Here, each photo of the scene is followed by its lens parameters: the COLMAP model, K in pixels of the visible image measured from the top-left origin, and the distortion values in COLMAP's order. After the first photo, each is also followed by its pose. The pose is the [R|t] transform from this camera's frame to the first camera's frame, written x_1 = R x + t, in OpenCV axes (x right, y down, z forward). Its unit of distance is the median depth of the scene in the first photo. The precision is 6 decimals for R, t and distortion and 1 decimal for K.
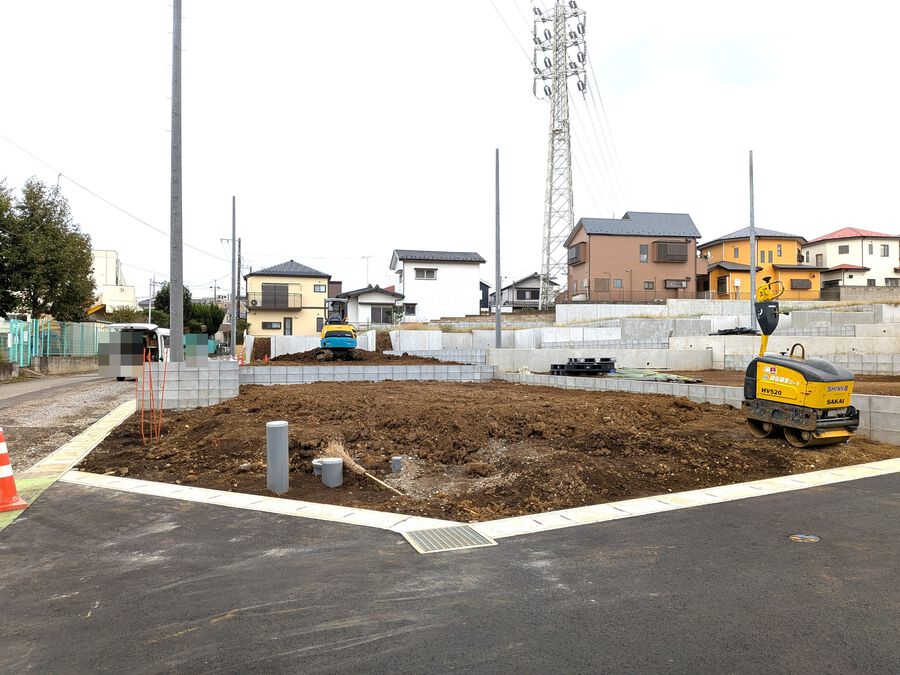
lens RADIAL K [[647.2, 0, 440.3], [0, 647.2, 345.2], [0, 0, 1]] dist [0.087928, -0.136786]
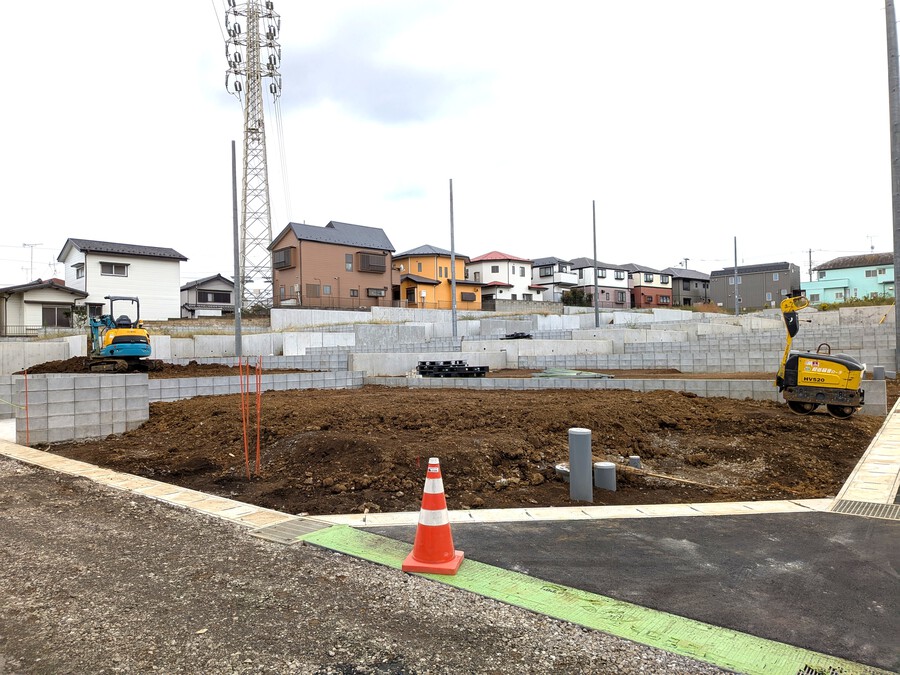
lens RADIAL K [[647.2, 0, 442.3], [0, 647.2, 342.0], [0, 0, 1]] dist [0.087928, -0.136786]
pose [[0.846304, -0.005693, 0.532669, -0.116591], [0.012919, 0.999868, -0.009839, -0.000340], [-0.532543, 0.015208, 0.846266, 0.037458]]
